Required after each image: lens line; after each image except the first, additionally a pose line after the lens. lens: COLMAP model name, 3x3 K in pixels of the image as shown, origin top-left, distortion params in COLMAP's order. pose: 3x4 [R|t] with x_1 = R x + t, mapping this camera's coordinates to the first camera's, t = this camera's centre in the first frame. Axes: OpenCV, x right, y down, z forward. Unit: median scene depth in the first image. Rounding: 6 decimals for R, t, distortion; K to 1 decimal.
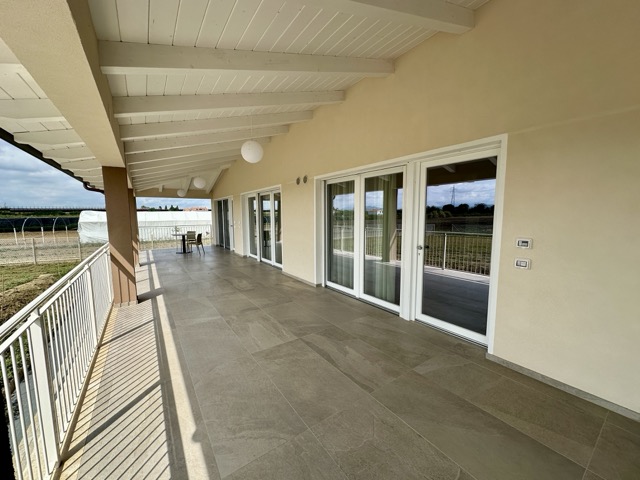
lens RADIAL K [[255.7, 0, 318.4], [0, 255.7, 240.1], [0, 0, 1]] dist [-0.003484, -0.000195]
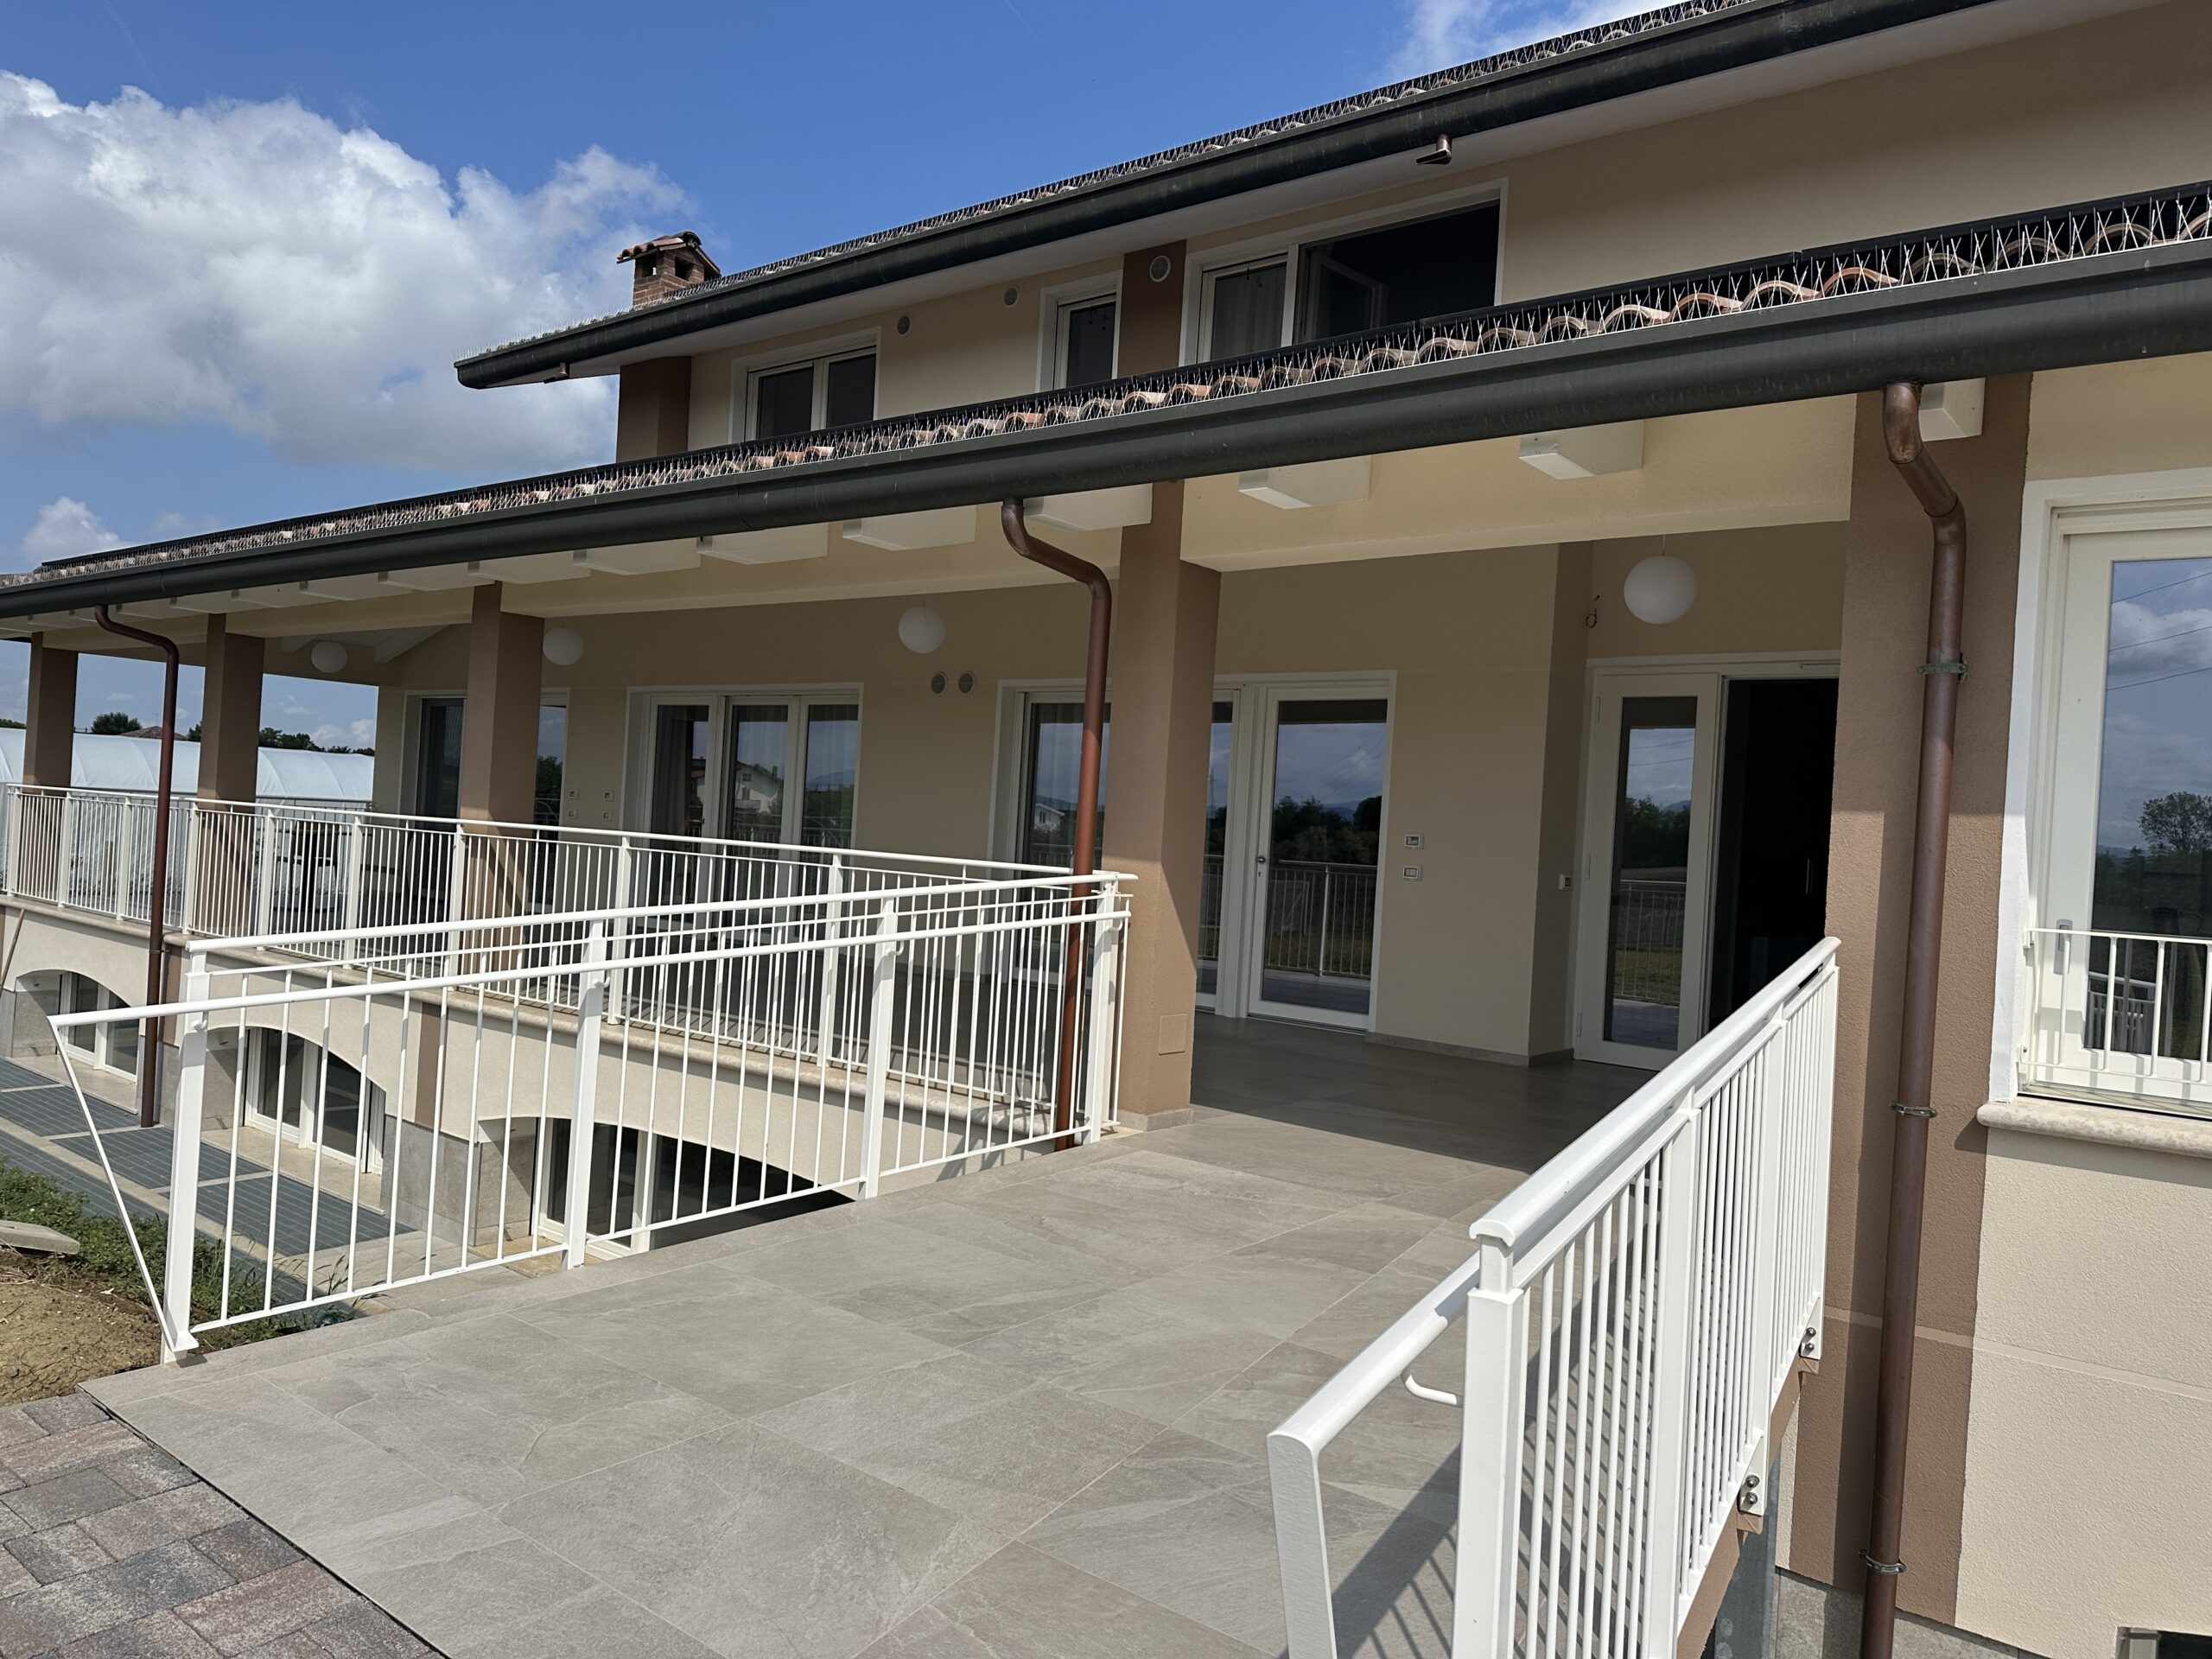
lens RADIAL K [[1556.6, 0, 1108.1], [0, 1556.6, 825.6], [0, 0, 1]] dist [-0.001450, 0.000013]
pose [[0.956542, 0.066070, 0.284011, -0.628191], [-0.037533, 0.993787, -0.104778, 0.247030], [-0.289169, 0.089565, 0.953079, -1.507582]]
